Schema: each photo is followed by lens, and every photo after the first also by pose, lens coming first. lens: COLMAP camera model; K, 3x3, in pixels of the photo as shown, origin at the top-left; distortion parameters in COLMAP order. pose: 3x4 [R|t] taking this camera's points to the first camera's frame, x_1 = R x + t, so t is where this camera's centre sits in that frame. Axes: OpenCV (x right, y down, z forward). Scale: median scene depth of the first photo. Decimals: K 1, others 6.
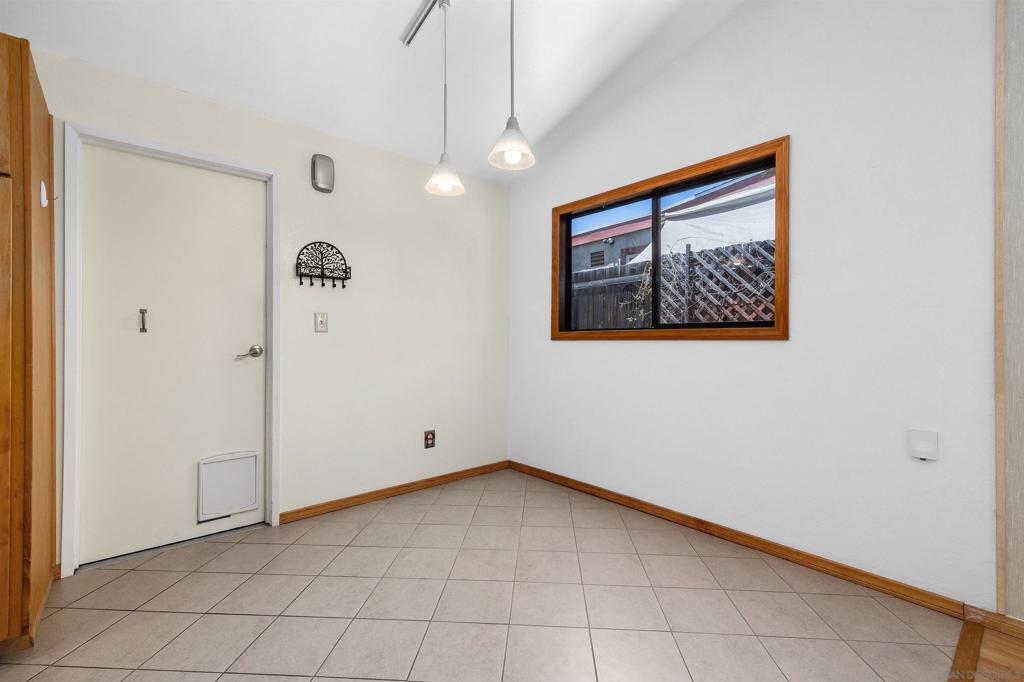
lens RADIAL K [[435.7, 0, 507.2], [0, 435.7, 332.7], [0, 0, 1]] dist [-0.000342, 0.000043]
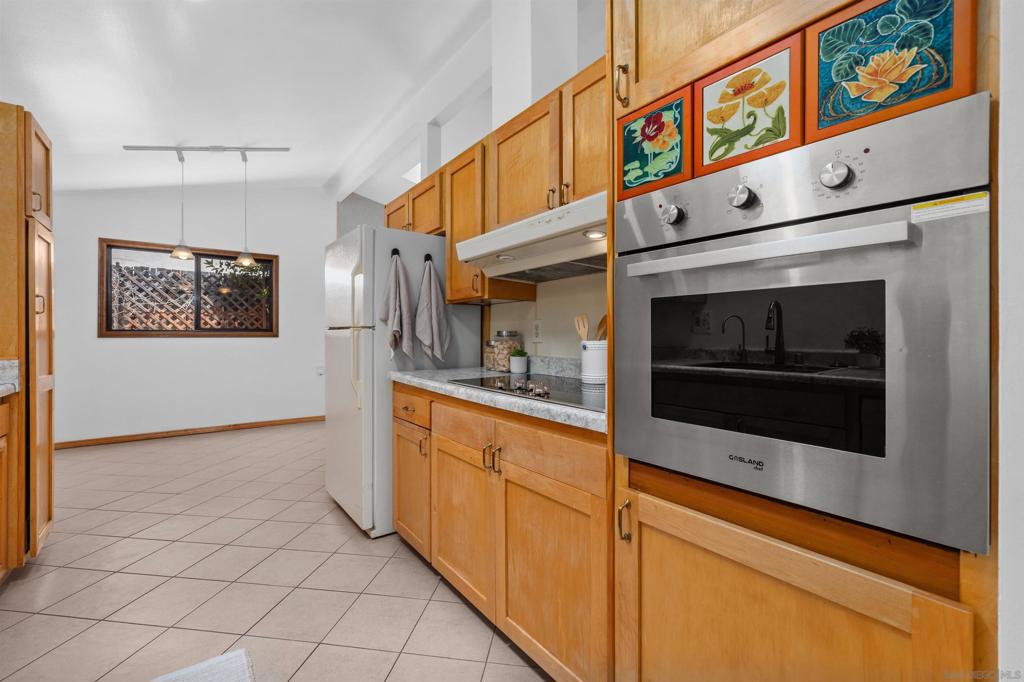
lens RADIAL K [[440.0, 0, 518.4], [0, 440.0, 335.7], [0, 0, 1]] dist [0.002236, 0.000277]
pose [[0.053143, -0.001047, 0.998586, -0.860517], [-0.011621, 0.999931, 0.001666, -0.004578], [-0.998519, -0.011693, 0.053127, -0.247700]]
